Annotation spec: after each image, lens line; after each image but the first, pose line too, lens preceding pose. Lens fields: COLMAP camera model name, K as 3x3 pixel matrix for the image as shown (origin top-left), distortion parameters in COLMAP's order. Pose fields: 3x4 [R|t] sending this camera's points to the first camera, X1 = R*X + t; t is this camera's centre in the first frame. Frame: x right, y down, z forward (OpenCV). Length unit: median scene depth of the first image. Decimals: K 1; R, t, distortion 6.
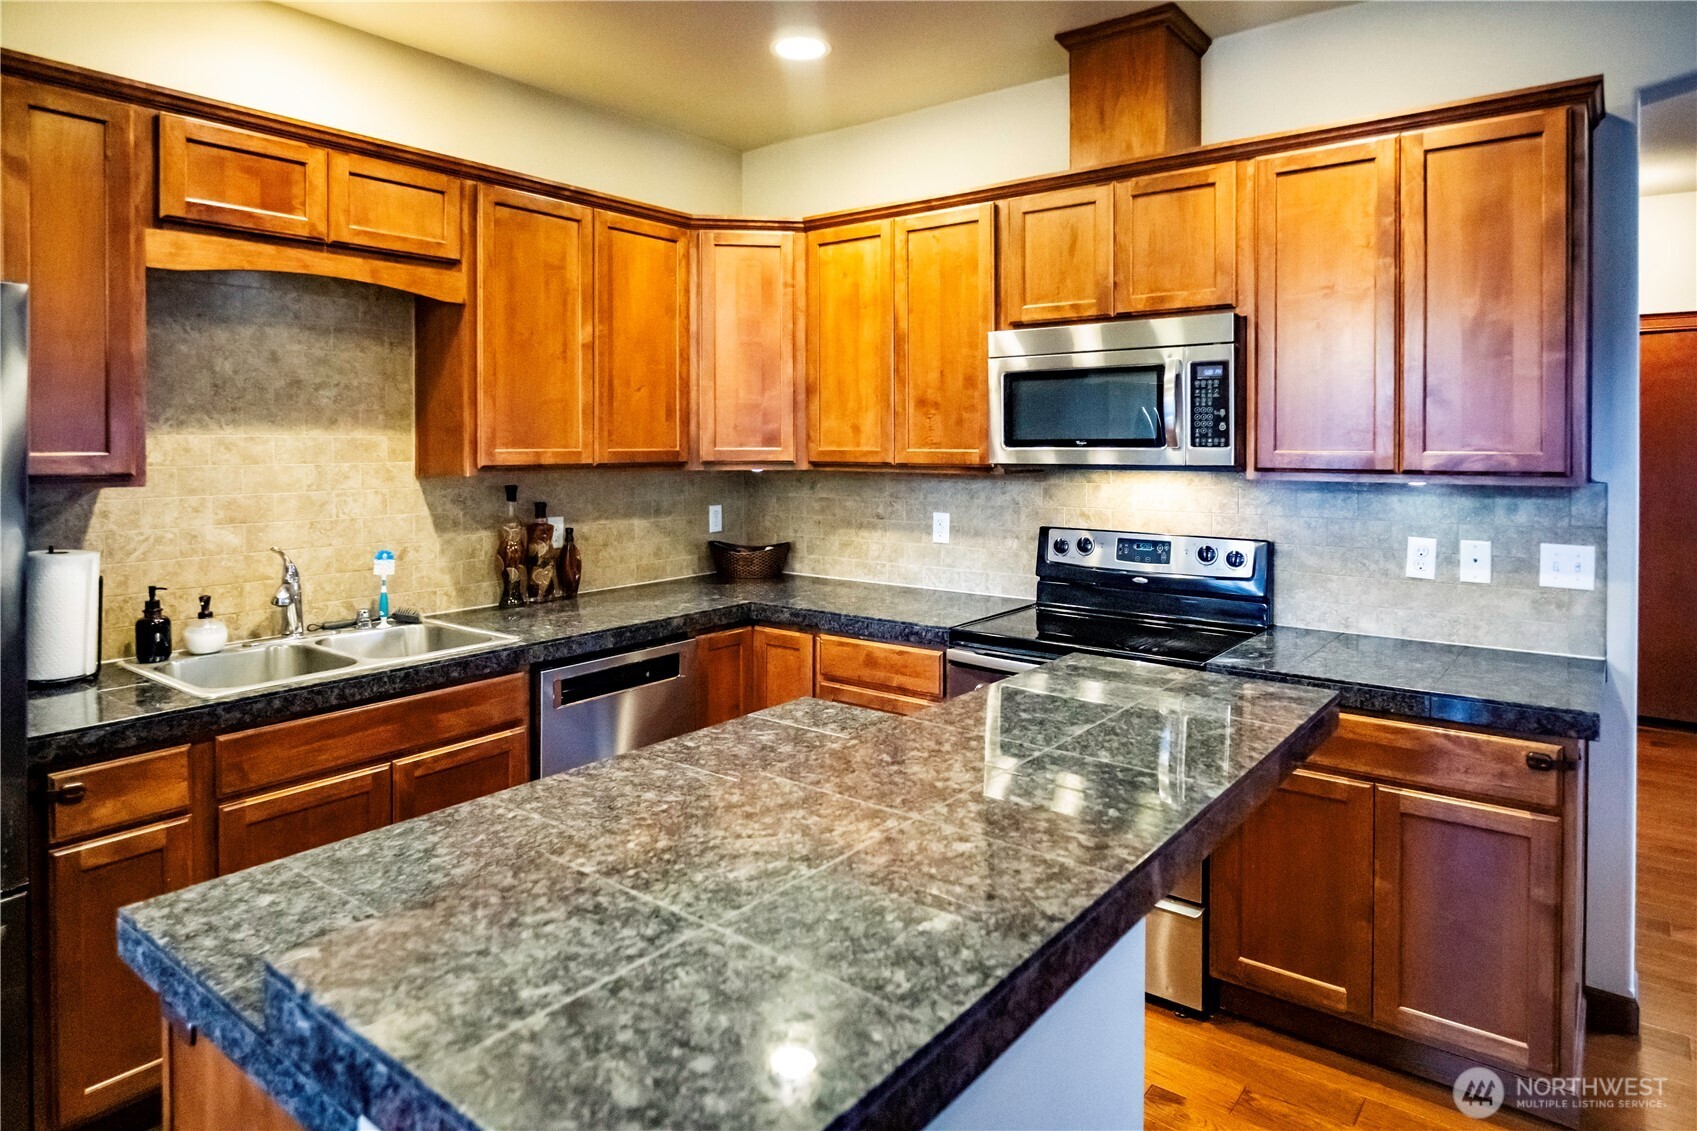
lens RADIAL K [[979.5, 0, 868.0], [0, 979.5, 456.5], [0, 0, 1]] dist [0.000603, -0.001206]
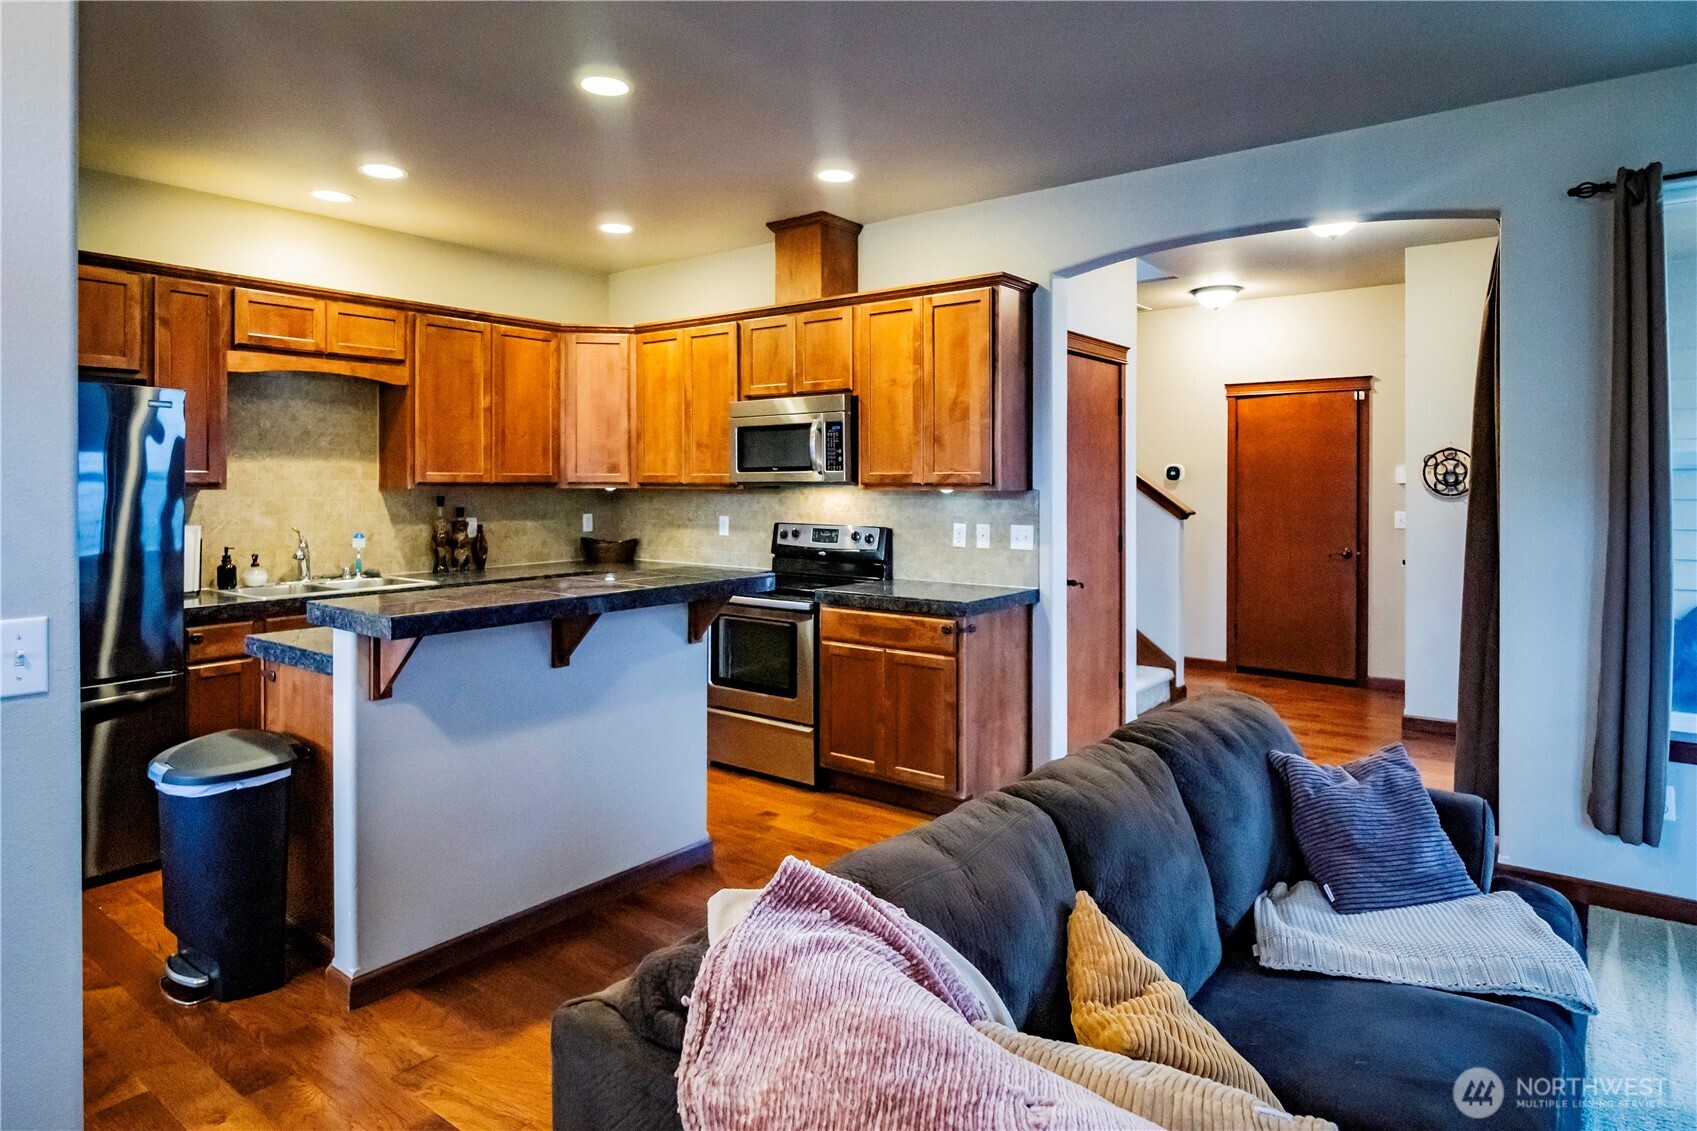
lens RADIAL K [[935.7, 0, 850.2], [0, 935.7, 489.6], [0, 0, 1]] dist [-0.002526, -0.000570]
pose [[0.999976, 0.001299, 0.006823, 0.313243], [-0.001259, 0.999982, -0.005791, 0.028648], [-0.006830, 0.005783, 0.999960, -0.564917]]
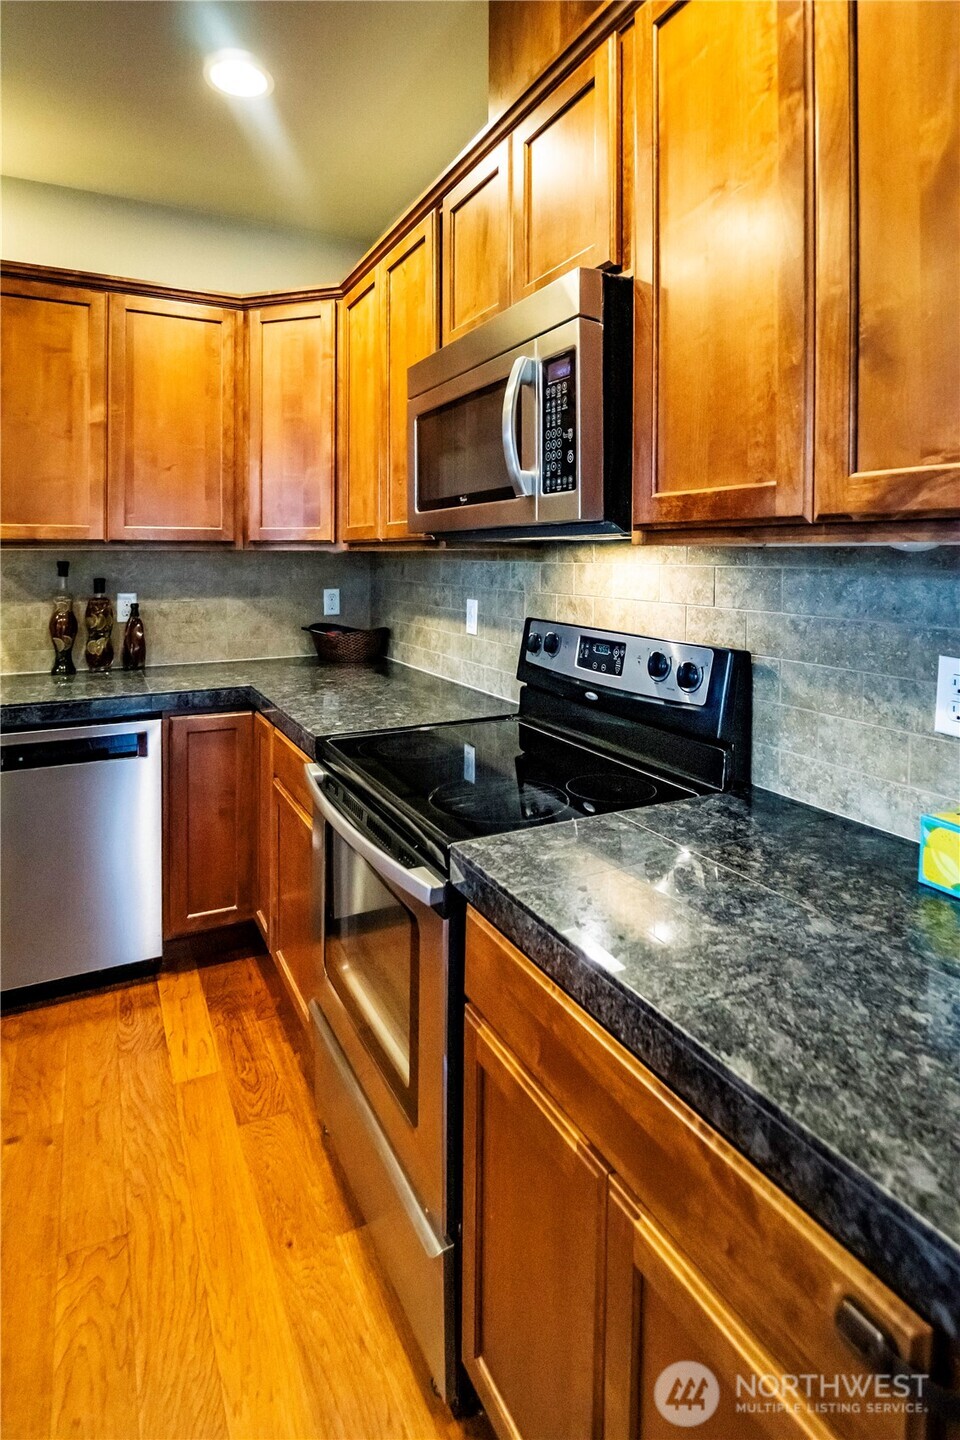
lens RADIAL K [[762.3, 0, 485.3], [0, 762.3, 569.1], [0, 0, 1]] dist [-0.004094, -0.001127]
pose [[0.908706, 0.008896, -0.417341, 0.436887], [-0.006896, 0.999956, 0.006299, 0.031296], [0.417379, -0.002846, 0.908728, 0.464602]]
